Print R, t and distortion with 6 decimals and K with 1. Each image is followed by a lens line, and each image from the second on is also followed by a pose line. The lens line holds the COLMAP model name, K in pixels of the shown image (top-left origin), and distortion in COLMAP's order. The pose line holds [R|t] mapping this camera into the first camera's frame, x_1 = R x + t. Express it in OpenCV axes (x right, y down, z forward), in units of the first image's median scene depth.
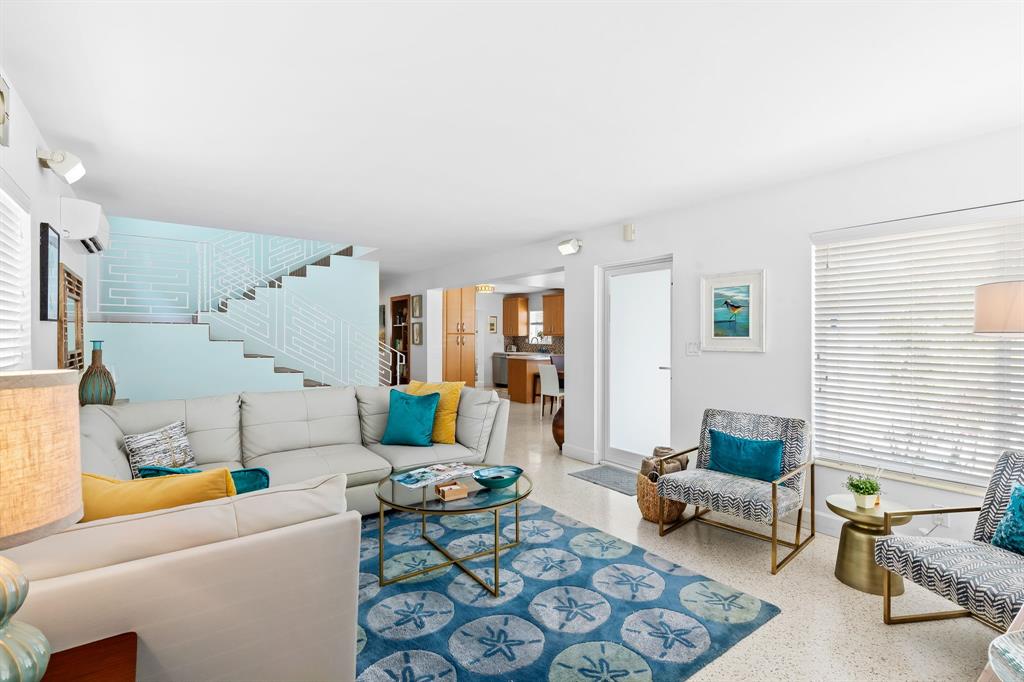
lens RADIAL K [[484.1, 0, 514.7], [0, 484.1, 338.7], [0, 0, 1]] dist [0.013867, -0.001287]
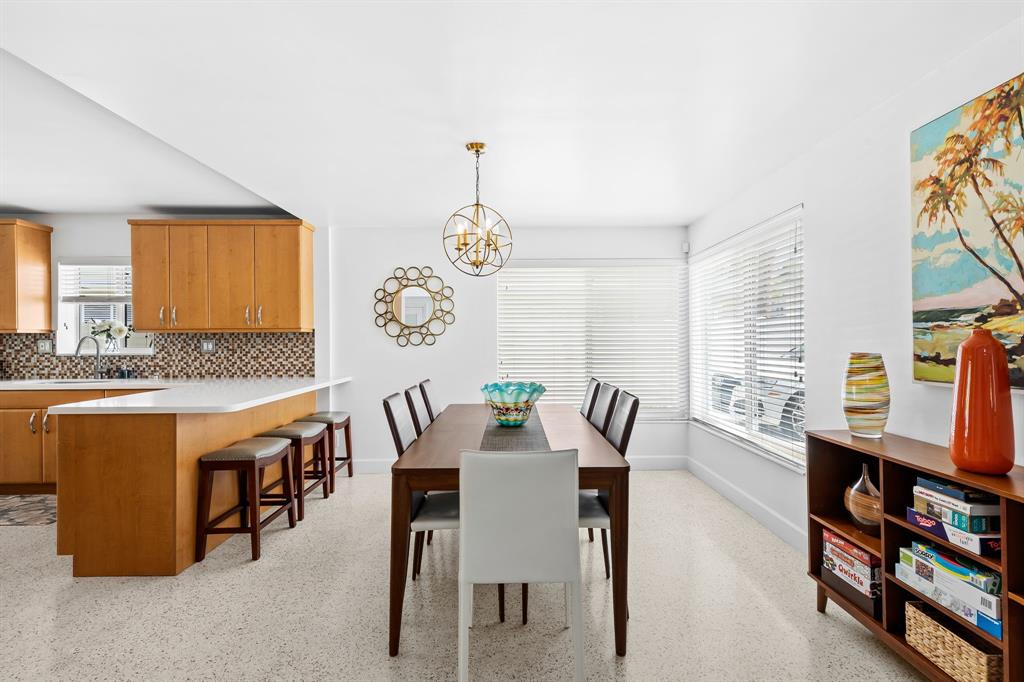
lens RADIAL K [[522.7, 0, 512.0], [0, 522.7, 341.0], [0, 0, 1]] dist [-0.000410, -0.000522]
pose [[0.601178, -0.000105, 0.799115, -0.075878], [-0.000046, 1.000000, 0.000166, 0.000001], [-0.799115, -0.000136, 0.601178, 0.497751]]
